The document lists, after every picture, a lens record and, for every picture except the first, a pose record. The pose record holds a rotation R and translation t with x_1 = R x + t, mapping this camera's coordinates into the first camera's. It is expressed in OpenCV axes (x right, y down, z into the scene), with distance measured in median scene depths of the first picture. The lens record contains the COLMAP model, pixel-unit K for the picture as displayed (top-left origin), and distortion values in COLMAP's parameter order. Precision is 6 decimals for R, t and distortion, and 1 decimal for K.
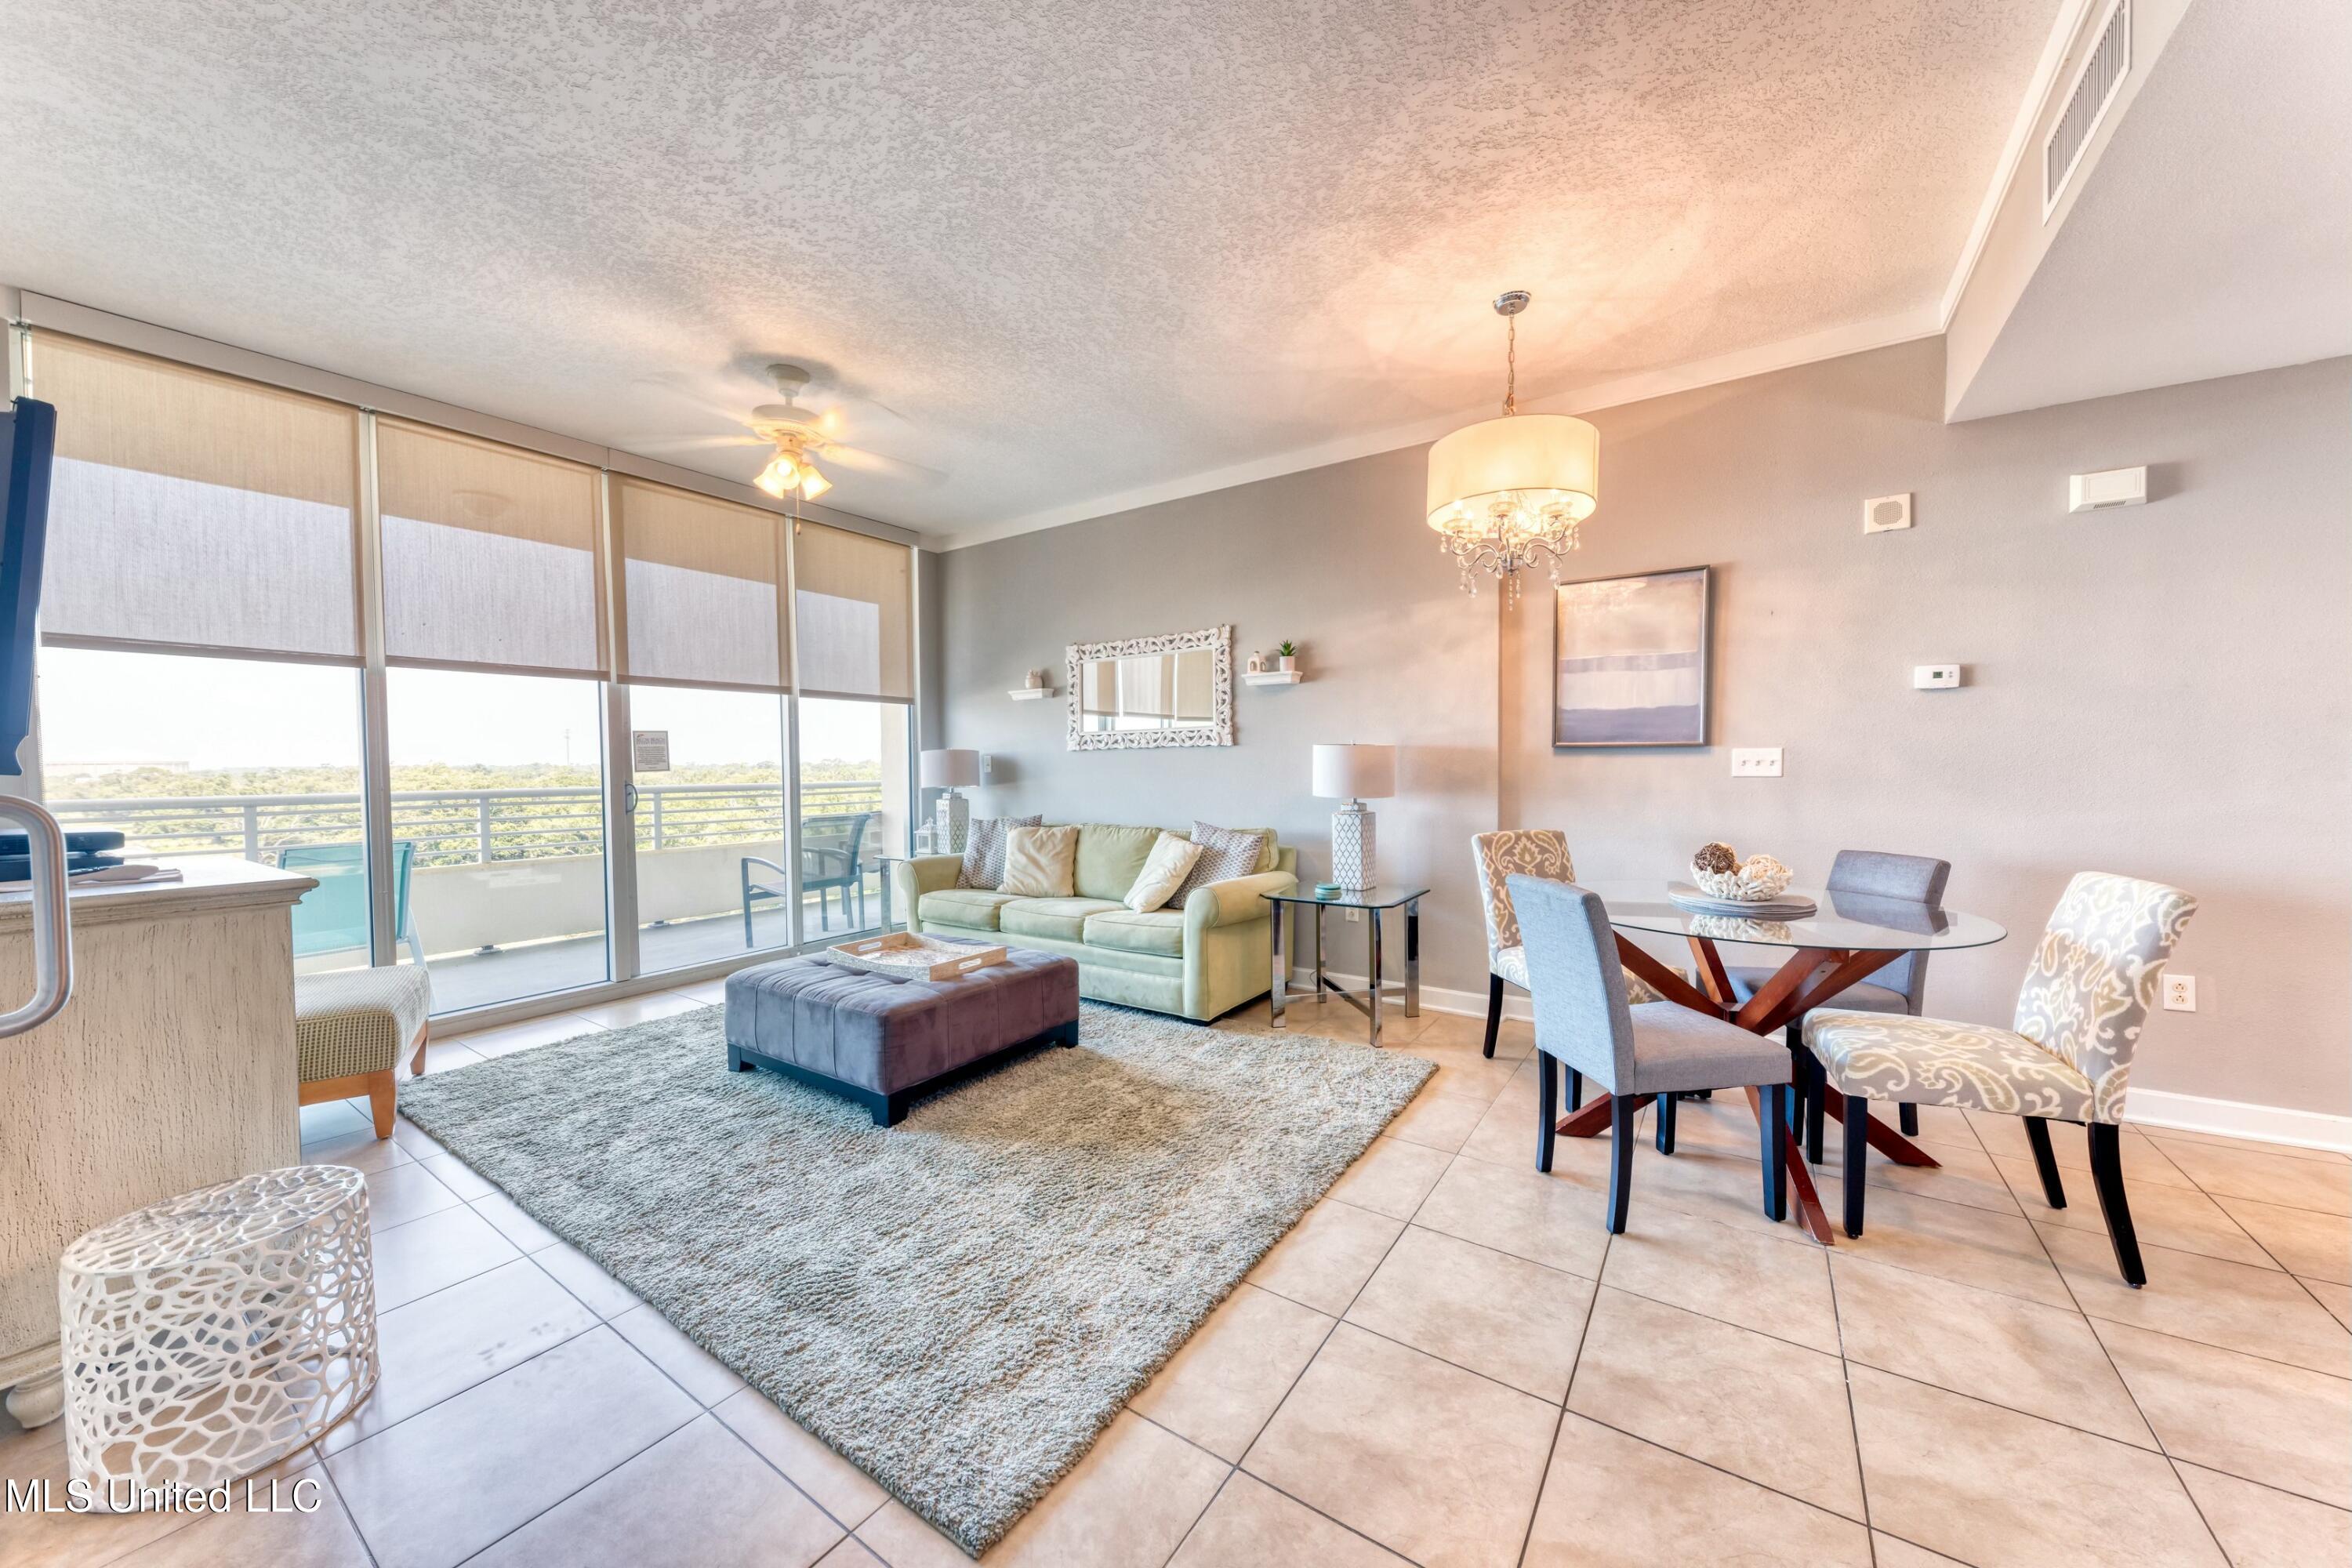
lens RADIAL K [[814.9, 0, 1174.9], [0, 814.9, 788.9], [0, 0, 1]] dist [-0.000872, -0.001130]
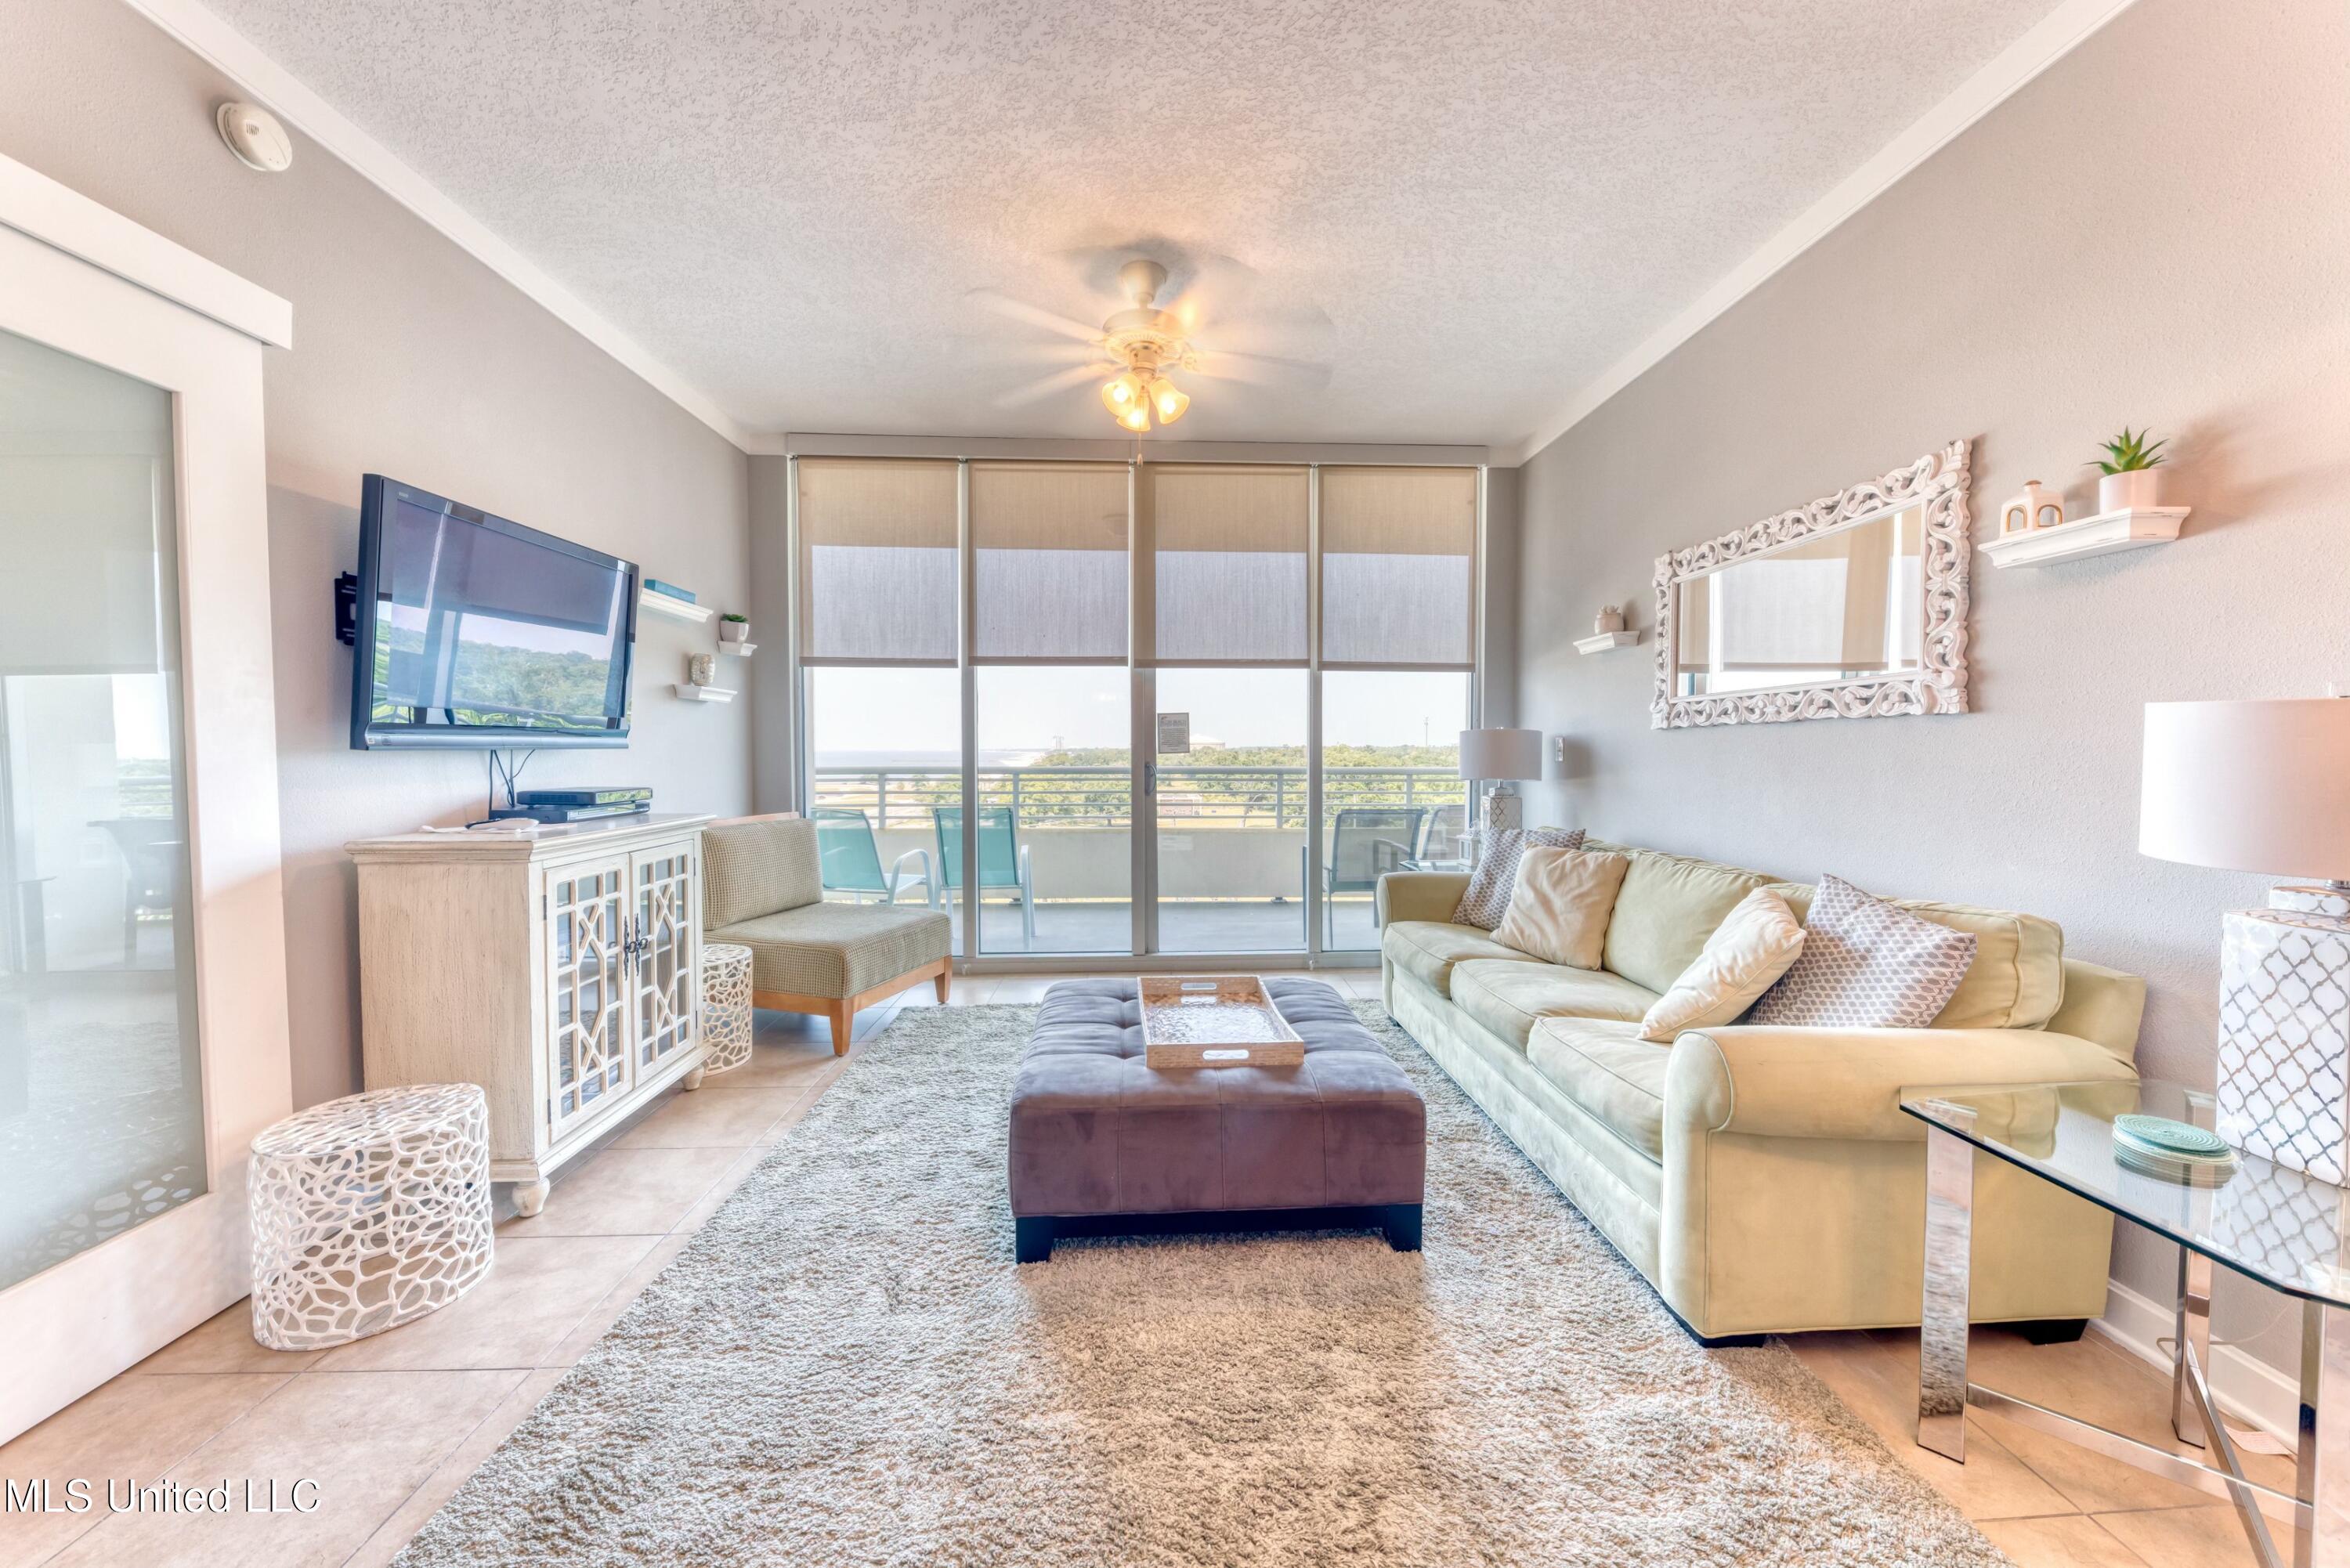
lens RADIAL K [[814.2, 0, 1169.3], [0, 814.2, 774.4], [0, 0, 1]] dist [-0.000872, -0.001130]
pose [[0.606152, 0.034913, -0.794582, 0.162540], [-0.031689, 0.999303, 0.019735, -0.015321], [0.794718, 0.013217, 0.606835, 0.397125]]
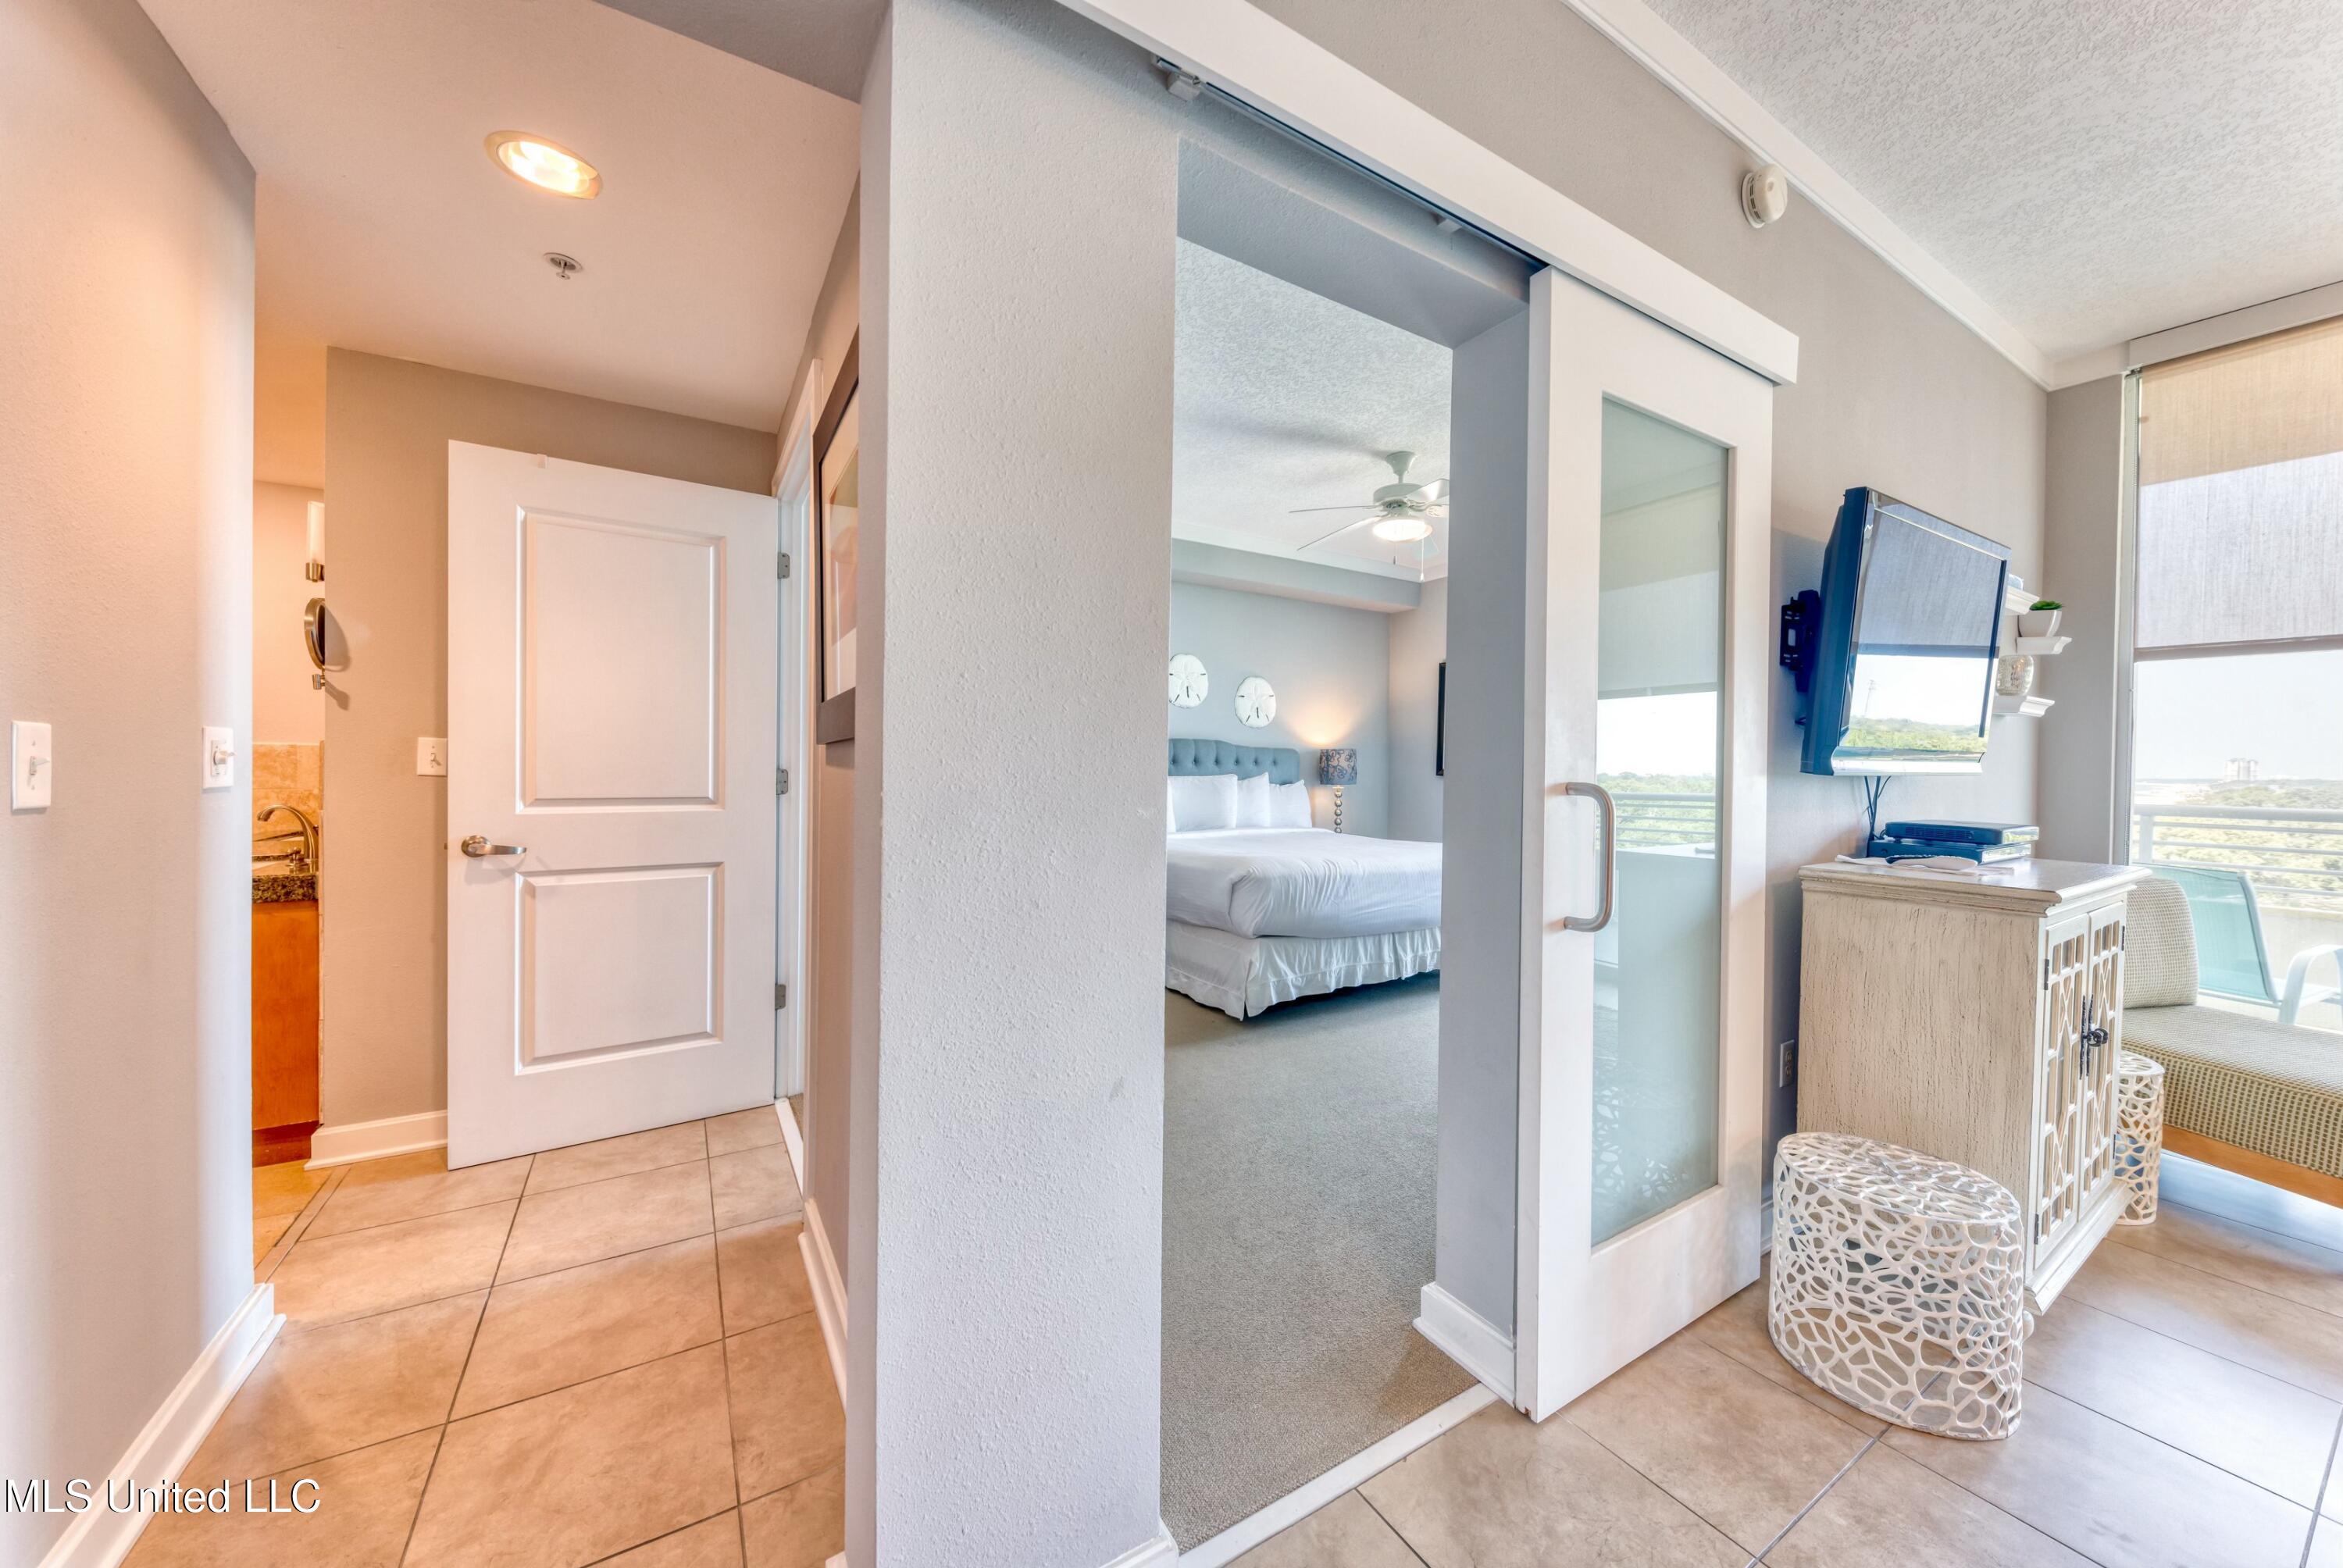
lens RADIAL K [[811.7, 0, 1166.2], [0, 811.7, 770.6], [0, 0, 1]] dist [-0.000872, -0.001130]
pose [[-0.373001, 0.014200, -0.927722, 0.071832], [-0.041429, 0.998631, 0.031942, -0.007246], [0.926905, 0.050349, -0.371902, 0.151339]]
